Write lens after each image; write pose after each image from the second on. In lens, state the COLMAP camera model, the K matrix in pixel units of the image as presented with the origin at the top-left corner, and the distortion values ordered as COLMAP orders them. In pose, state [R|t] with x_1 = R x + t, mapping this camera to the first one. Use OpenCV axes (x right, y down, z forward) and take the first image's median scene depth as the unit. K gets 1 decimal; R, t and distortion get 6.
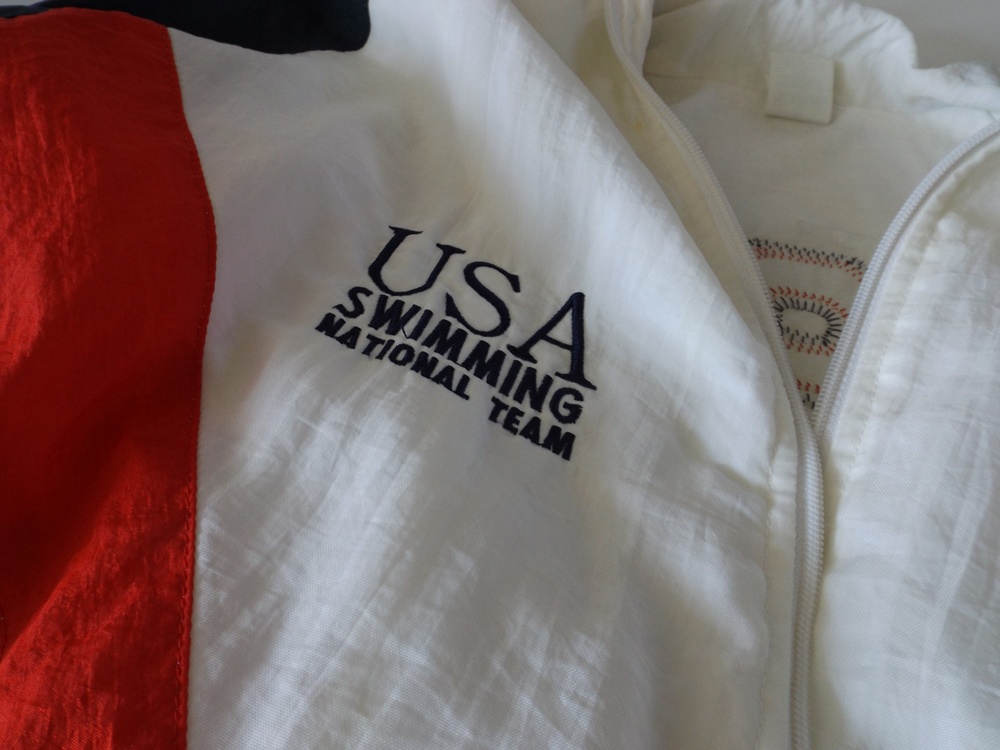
lens RADIAL K [[715.4, 0, 500.0], [0, 715.4, 375.0], [0, 0, 1]] dist [0.007531, 0.001505]
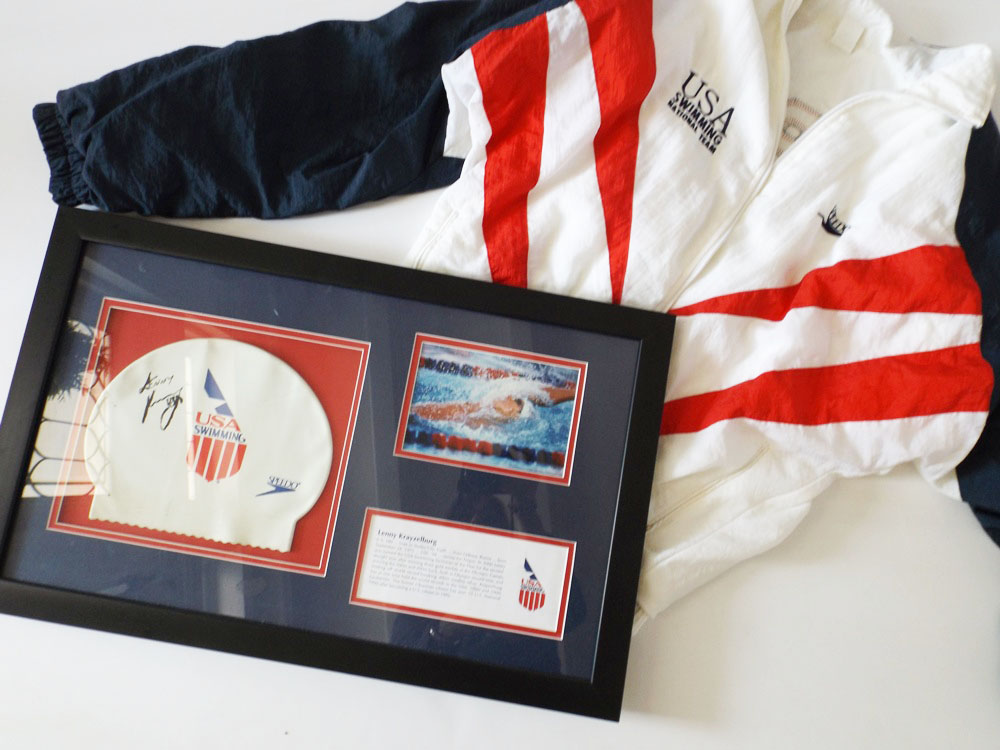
lens RADIAL K [[715.4, 0, 500.0], [0, 715.4, 375.0], [0, 0, 1]] dist [0.007531, 0.001505]
pose [[0.952933, 0.303167, -0.002927, -0.664206], [-0.258104, 0.816277, 0.516792, -0.647998], [0.159064, -0.491713, 0.856106, -3.311551]]
